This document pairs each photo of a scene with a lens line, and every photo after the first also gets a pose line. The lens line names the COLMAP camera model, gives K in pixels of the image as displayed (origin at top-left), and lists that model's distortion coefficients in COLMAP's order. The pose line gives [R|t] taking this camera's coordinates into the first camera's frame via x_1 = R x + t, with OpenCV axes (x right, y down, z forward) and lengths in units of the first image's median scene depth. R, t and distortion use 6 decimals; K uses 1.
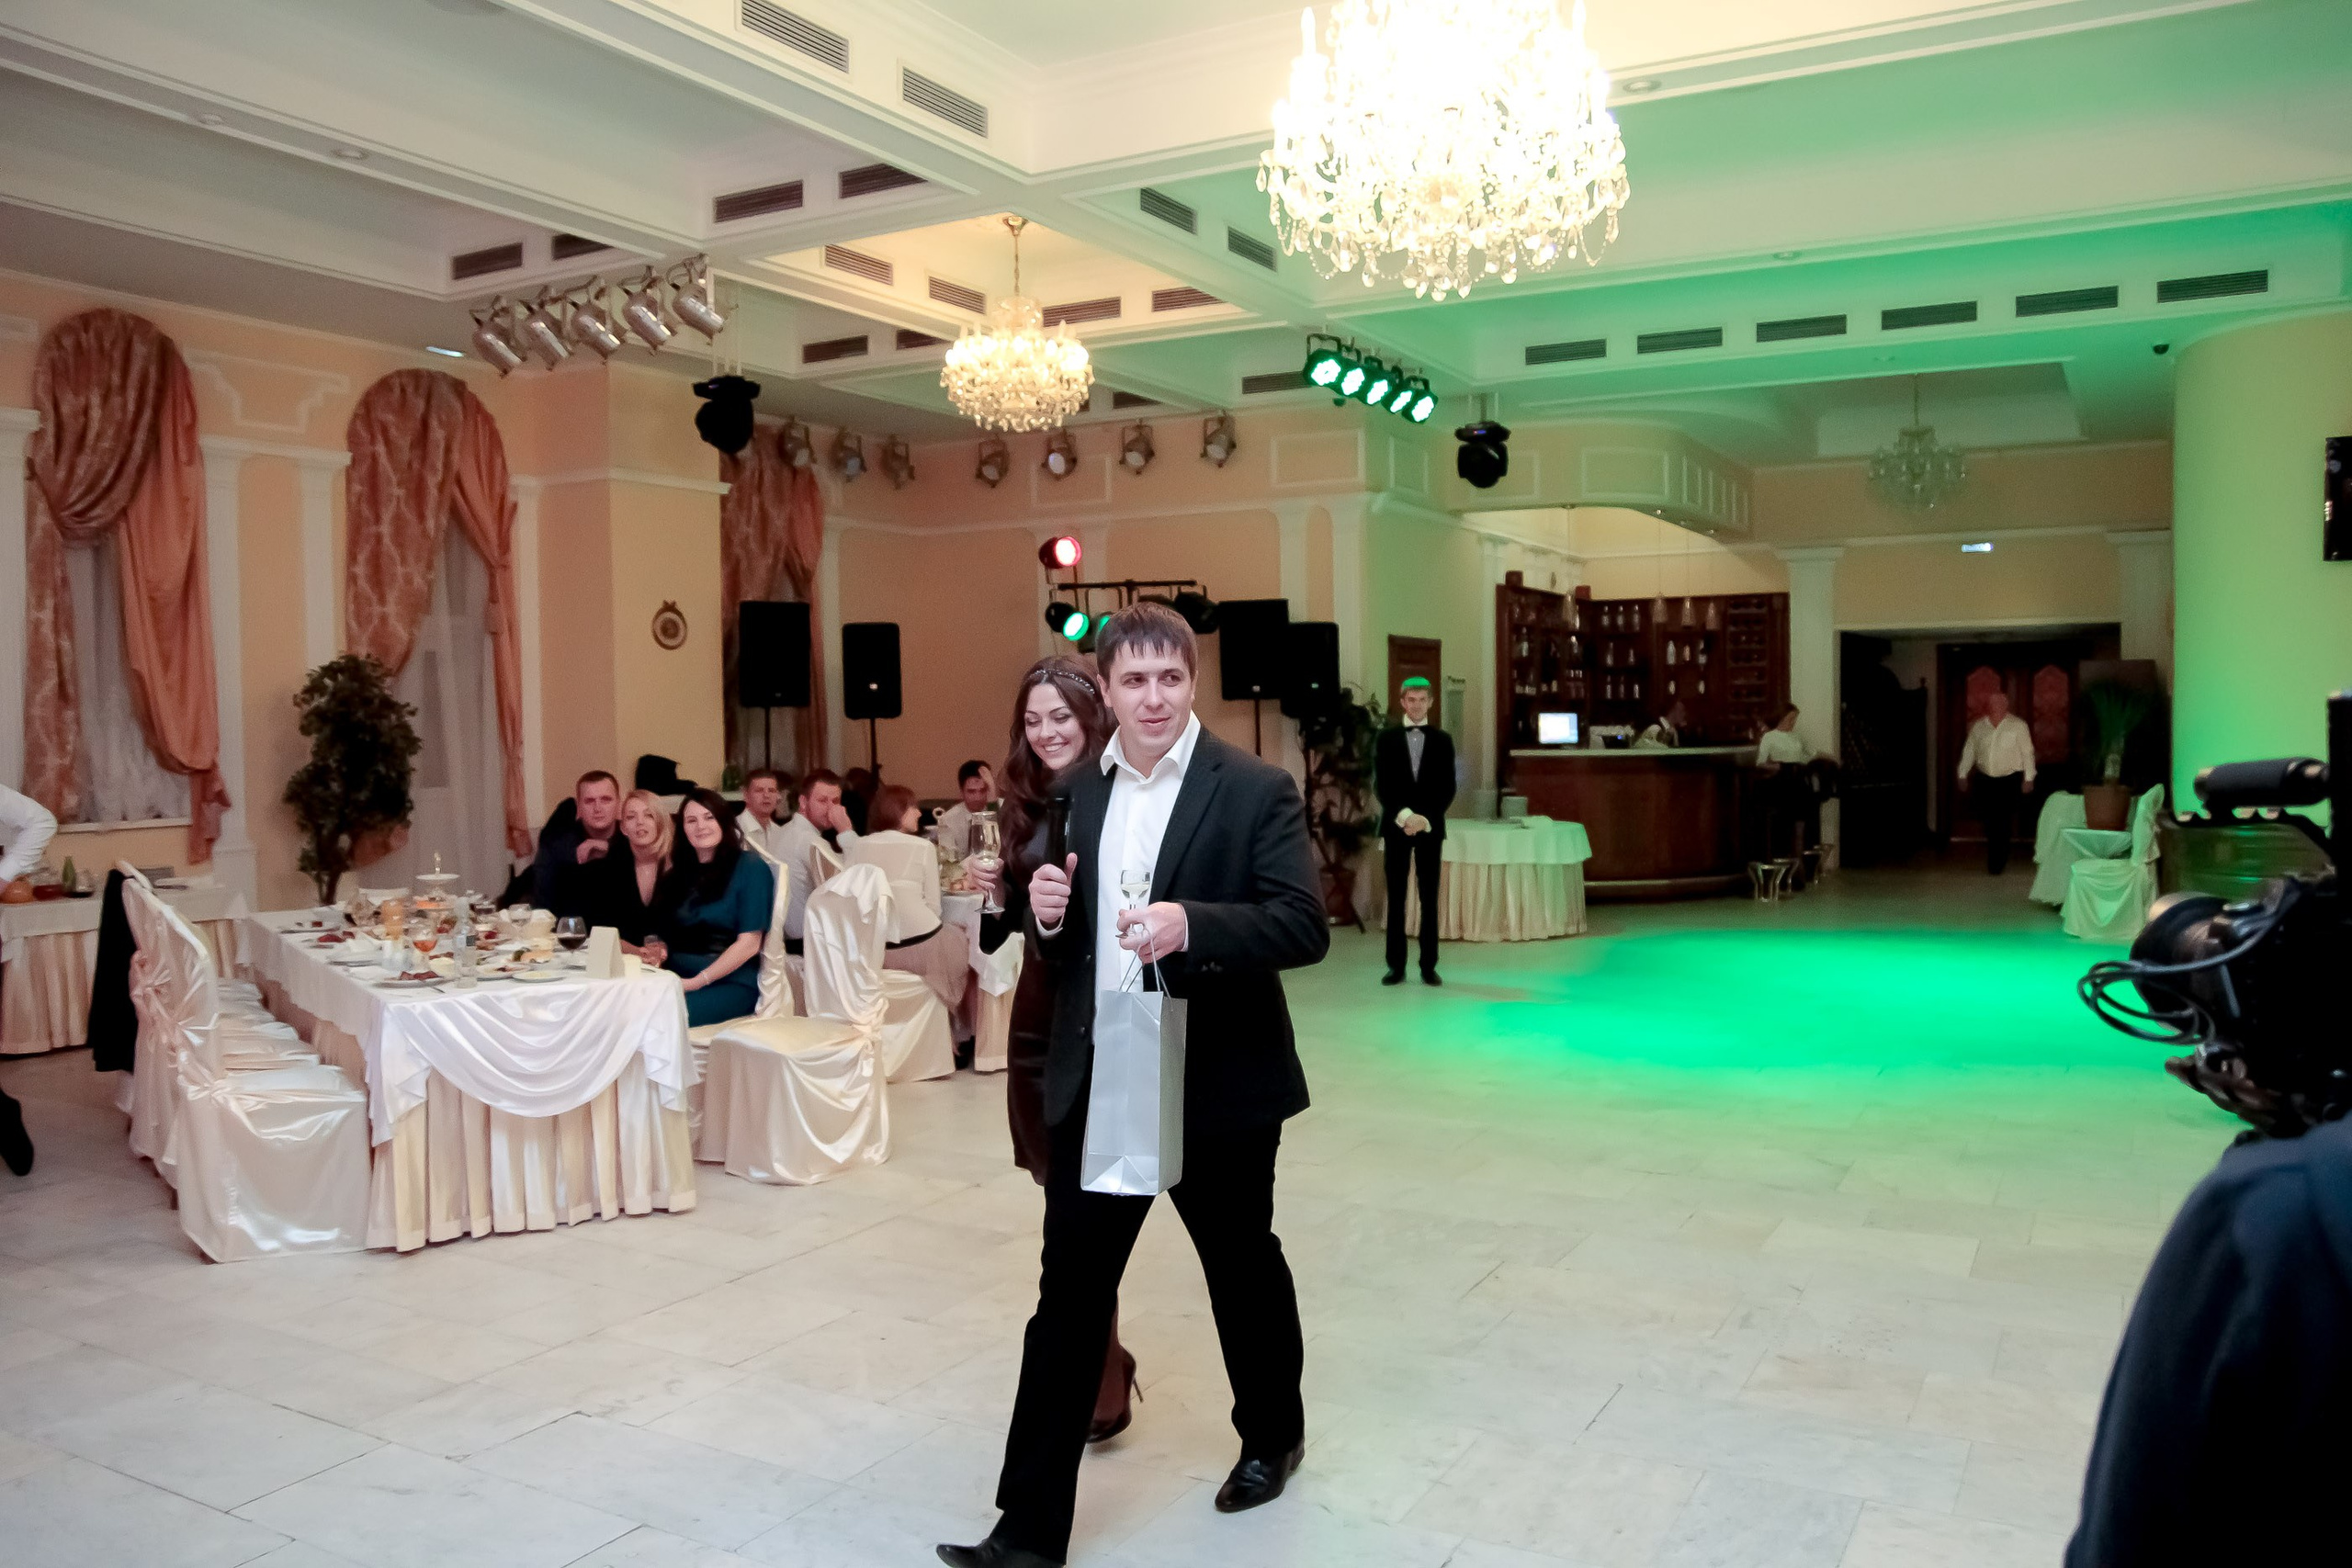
lens RADIAL K [[1784.1, 0, 1175.5], [0, 1784.1, 791.9], [0, 0, 1]] dist [-0.134558, 0.110933]
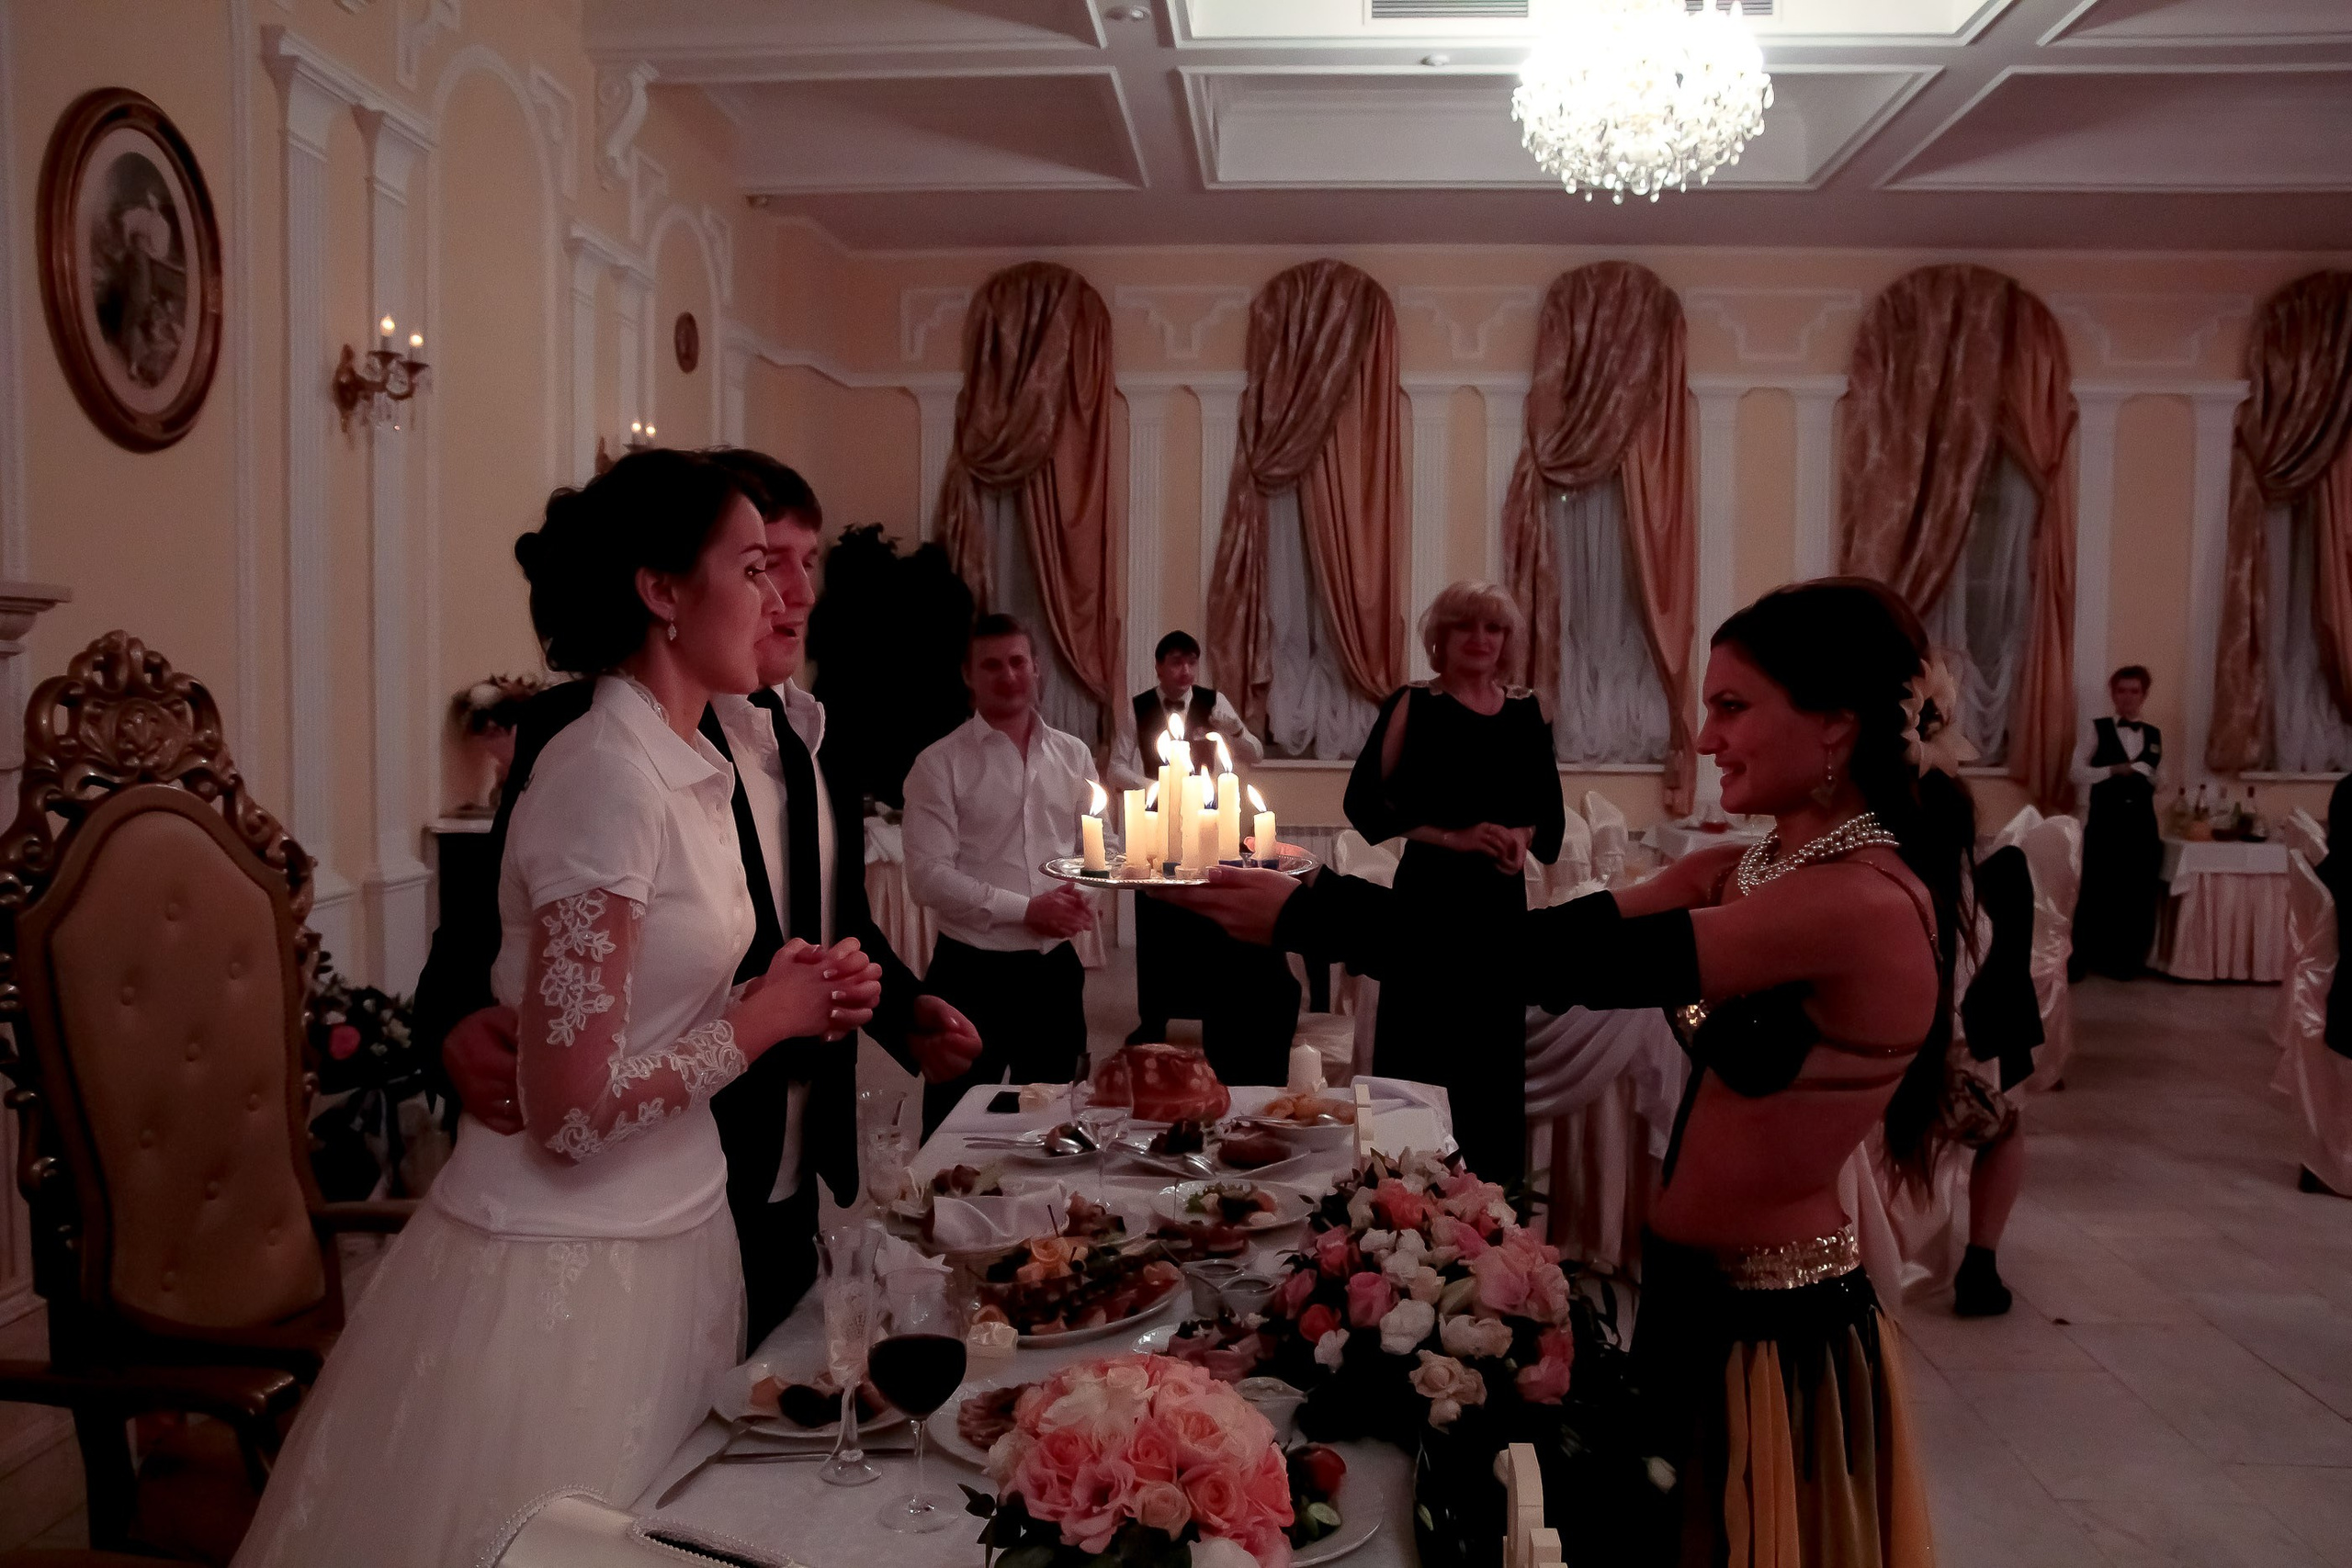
lens RADIAL K [[1784.1, 0, 1175.5], [0, 1784.1, 791.9], [0, 0, 1]] dist [-0.134558, 0.110933]
pose [[0.428758, 0.074611, -0.900333, 0.019104], [-0.049502, 0.997027, 0.059050, 0.000953], [0.902062, 0.019250, 0.431177, -0.037678]]
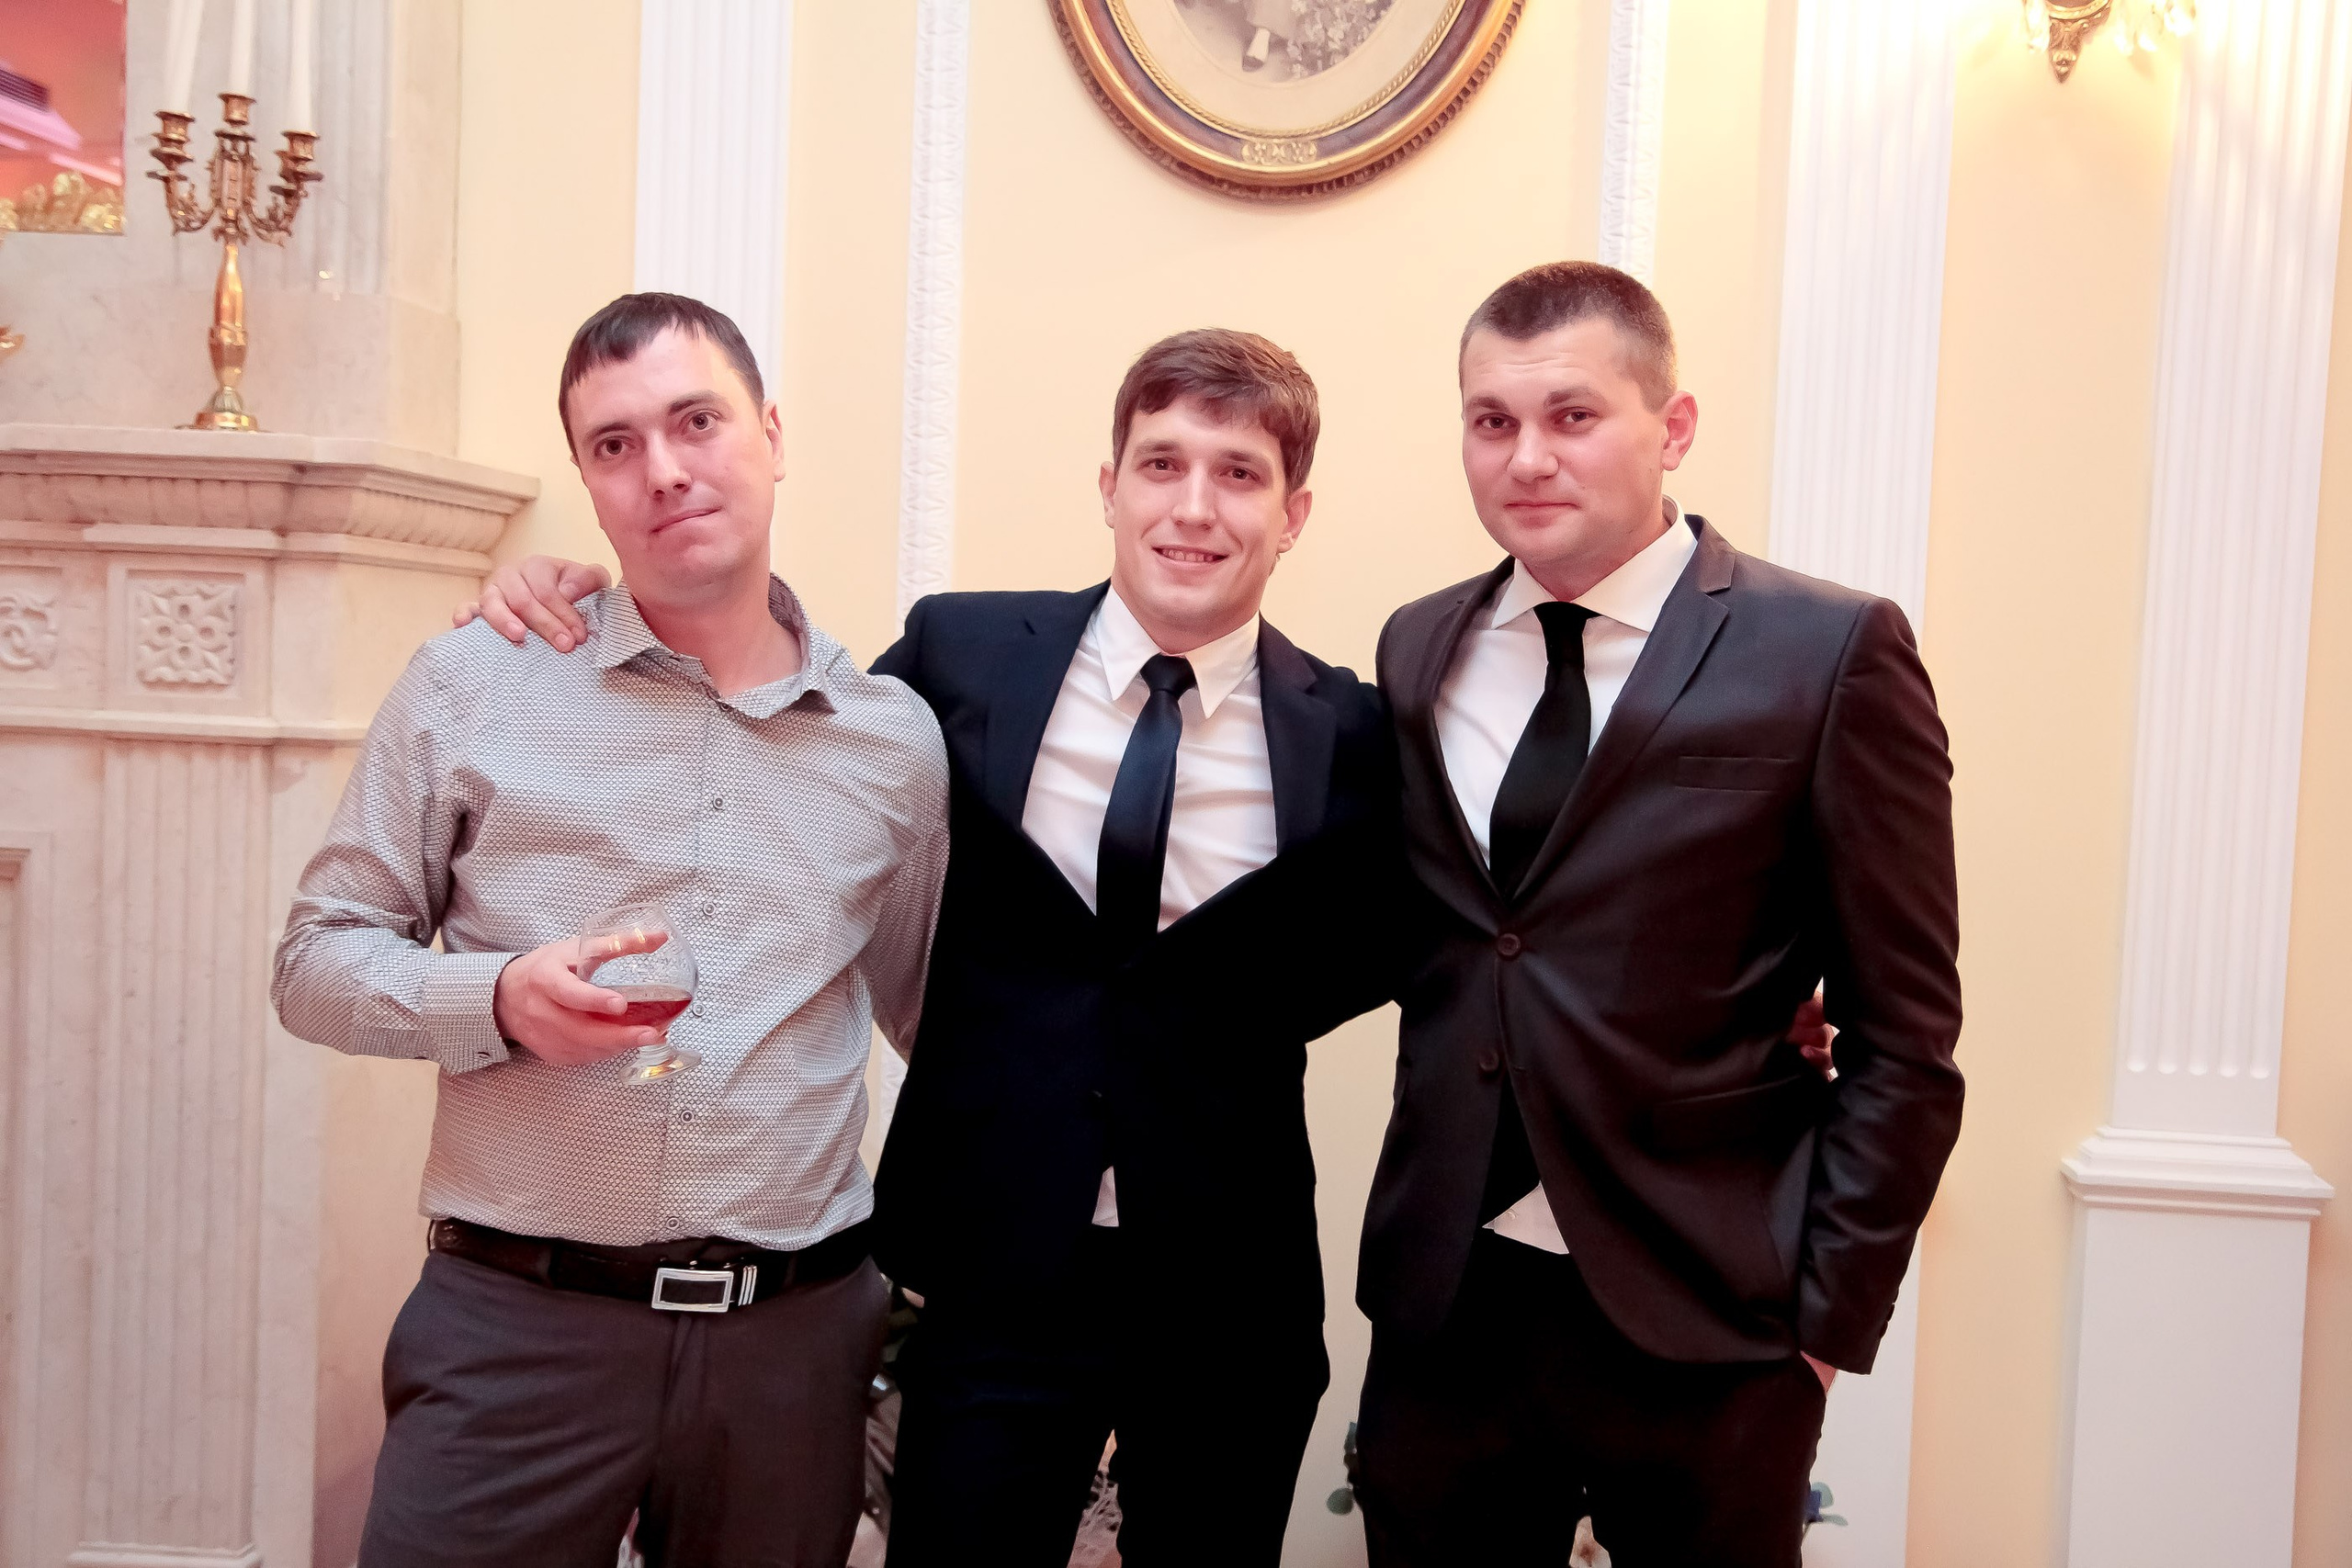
lens RADIAL K [[2762.6, 0, 1177.9], [0, 2762.6, 787.4], [0, 0, 1]] dist [0.011936, 0.029616]
pose [[-0.913190, -0.011986, -0.407357, -0.259093], [-0.047857, 0.995805, 0.077982, 0.001805], [0.404714, 0.090708, -0.909934, 0.183600]]
